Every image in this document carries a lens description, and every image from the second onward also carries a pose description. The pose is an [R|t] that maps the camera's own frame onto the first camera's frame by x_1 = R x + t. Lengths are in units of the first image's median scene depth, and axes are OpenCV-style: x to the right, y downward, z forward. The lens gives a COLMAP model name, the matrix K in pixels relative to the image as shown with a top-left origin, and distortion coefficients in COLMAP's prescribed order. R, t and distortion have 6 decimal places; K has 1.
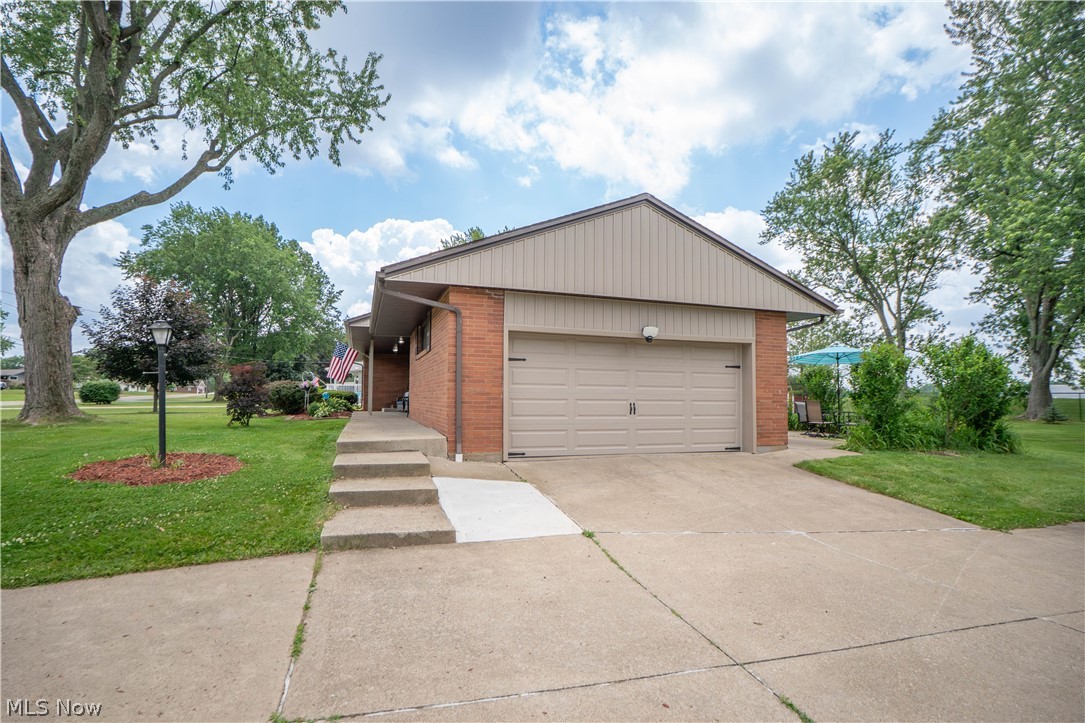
lens RADIAL K [[503.2, 0, 542.4], [0, 503.2, 389.9], [0, 0, 1]] dist [-0.024335, -0.000347]
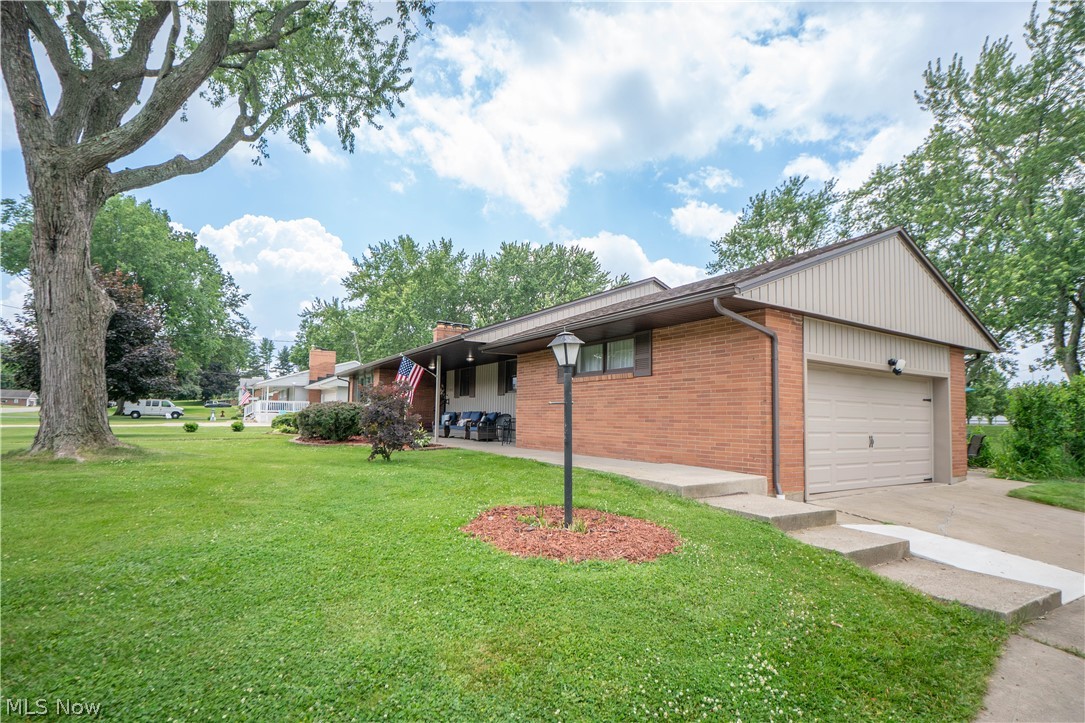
lens RADIAL K [[511.9, 0, 544.5], [0, 511.9, 407.4], [0, 0, 1]] dist [-0.027082, -0.001011]
pose [[0.977463, 0.015834, 0.210514, -0.485070], [-0.015178, 0.999874, -0.004733, -0.011284], [-0.210562, 0.001431, 0.977579, 0.126832]]
